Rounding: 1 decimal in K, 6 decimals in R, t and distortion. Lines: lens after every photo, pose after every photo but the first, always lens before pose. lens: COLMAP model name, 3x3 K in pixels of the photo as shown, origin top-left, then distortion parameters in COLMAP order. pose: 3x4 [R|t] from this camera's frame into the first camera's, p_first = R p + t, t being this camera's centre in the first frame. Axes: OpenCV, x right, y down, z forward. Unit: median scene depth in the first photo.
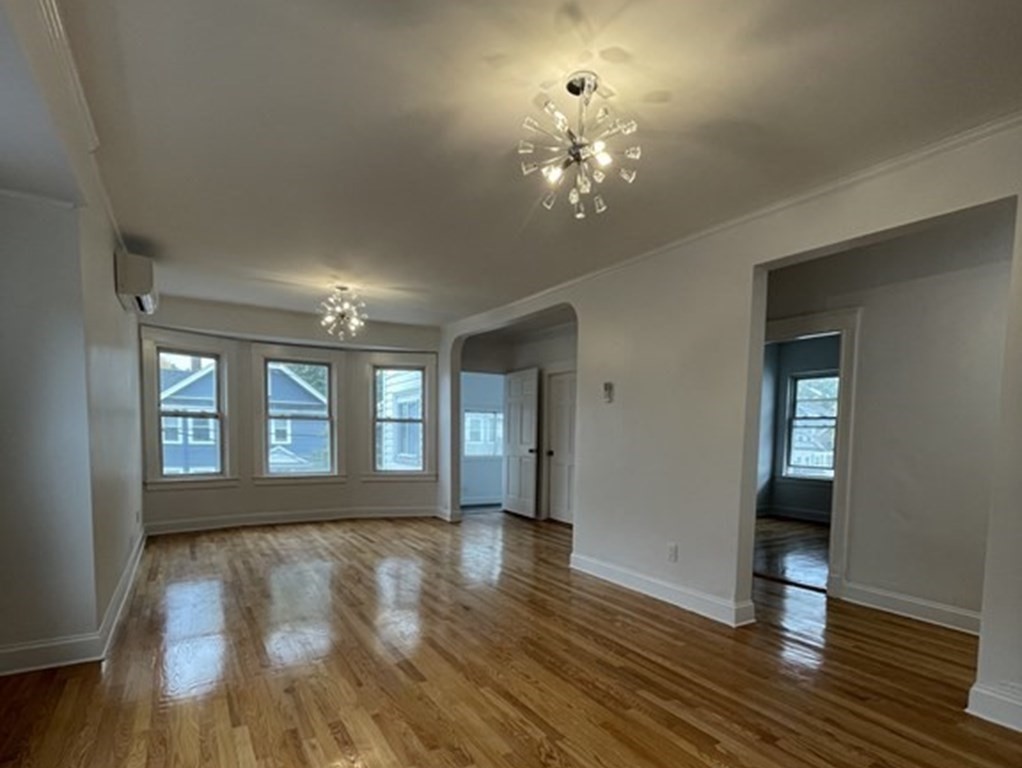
lens RADIAL K [[535.1, 0, 515.4], [0, 535.1, 435.6], [0, 0, 1]] dist [-0.001380, 0.000110]
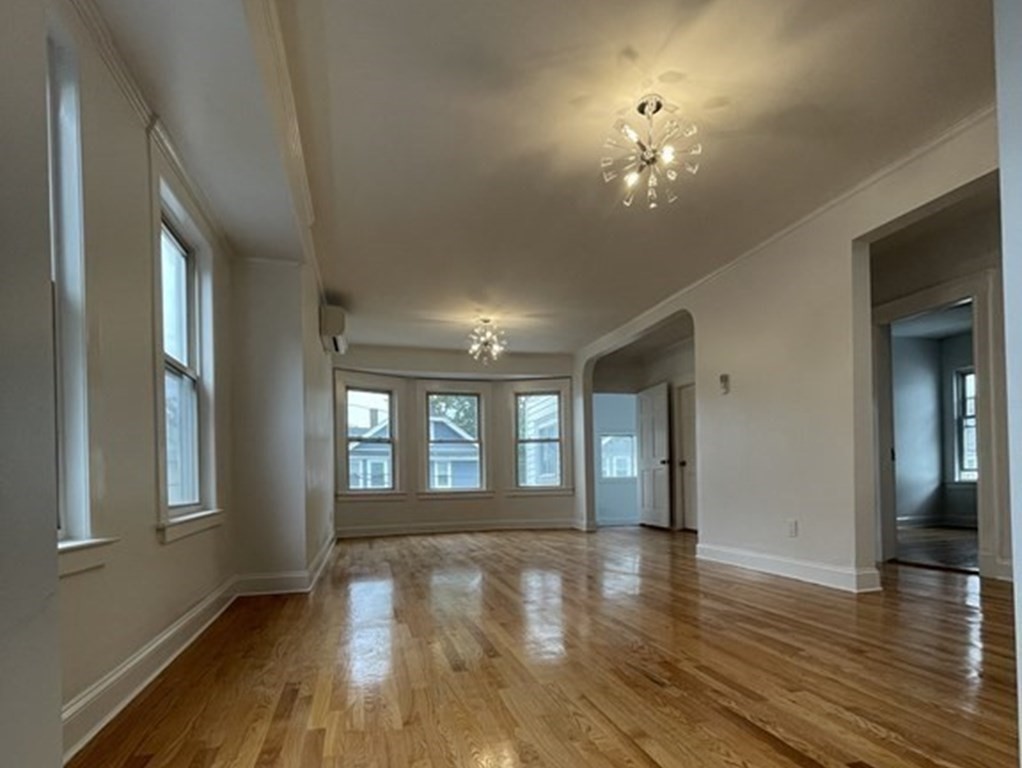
lens RADIAL K [[535.1, 0, 515.4], [0, 535.1, 435.6], [0, 0, 1]] dist [-0.001380, 0.000110]
pose [[0.960967, -0.042811, -0.273331, 0.044688], [0.017902, 0.995507, -0.092985, 0.076738], [0.276084, 0.084462, 0.957415, -0.075948]]
